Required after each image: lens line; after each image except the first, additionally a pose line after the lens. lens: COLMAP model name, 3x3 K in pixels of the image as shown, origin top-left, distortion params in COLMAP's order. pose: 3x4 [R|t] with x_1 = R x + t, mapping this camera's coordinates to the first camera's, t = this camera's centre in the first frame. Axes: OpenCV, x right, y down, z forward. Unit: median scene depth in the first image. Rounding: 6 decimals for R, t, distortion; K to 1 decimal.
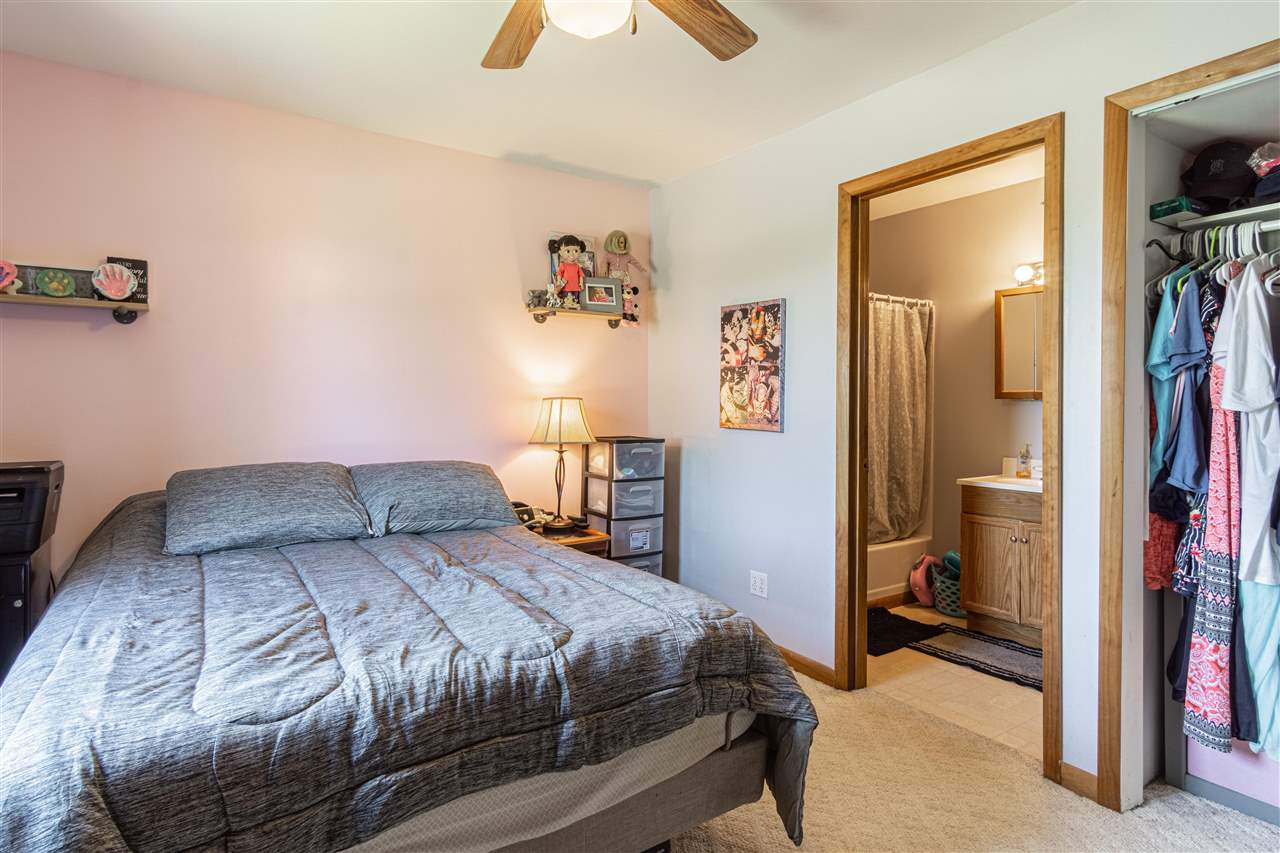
lens RADIAL K [[665.4, 0, 626.0], [0, 665.4, 417.2], [0, 0, 1]] dist [0.004957, 0.002204]
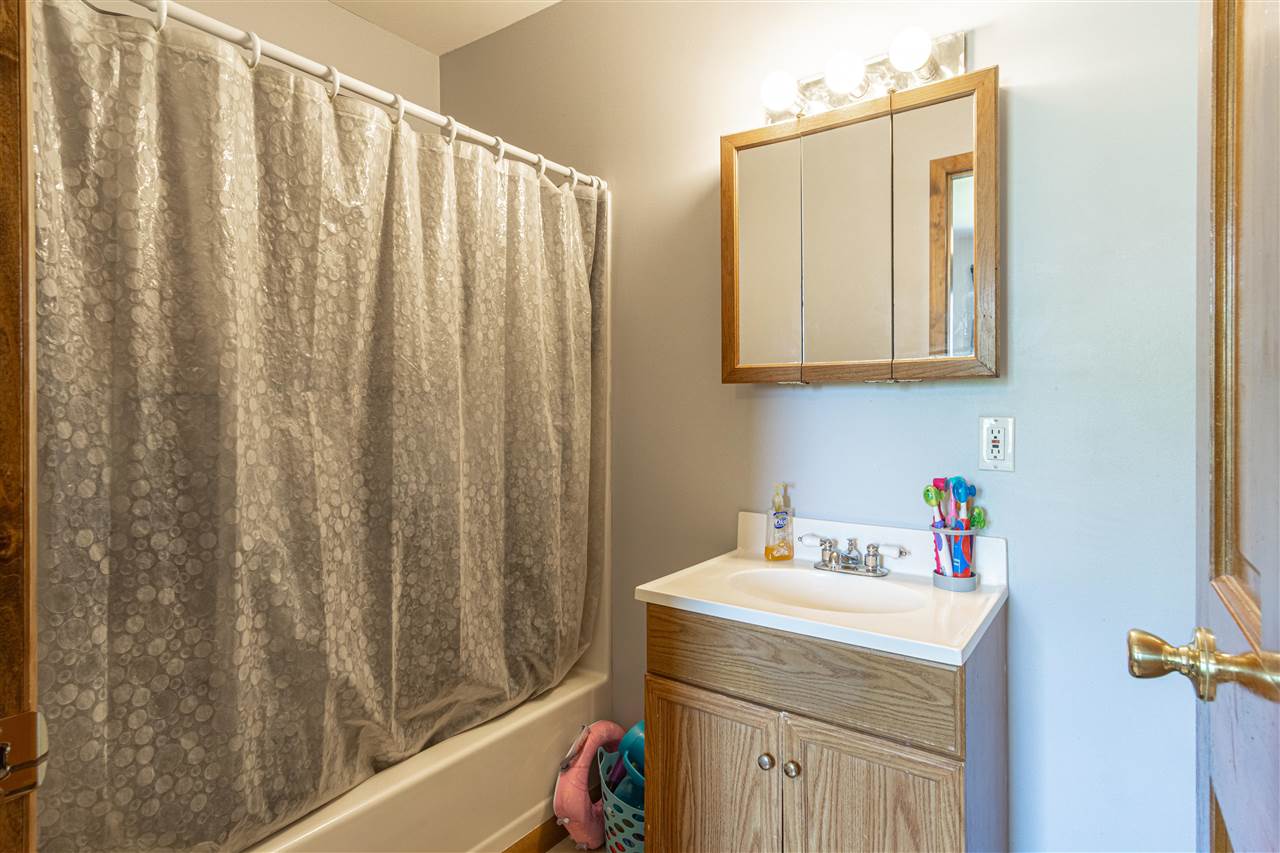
lens RADIAL K [[665.4, 0, 626.0], [0, 665.4, 417.2], [0, 0, 1]] dist [0.004957, 0.002204]
pose [[0.939412, -0.008203, 0.342693, 0.320913], [0.006836, 0.999963, 0.005197, -0.008004], [-0.342723, -0.002540, 0.939433, 0.569542]]
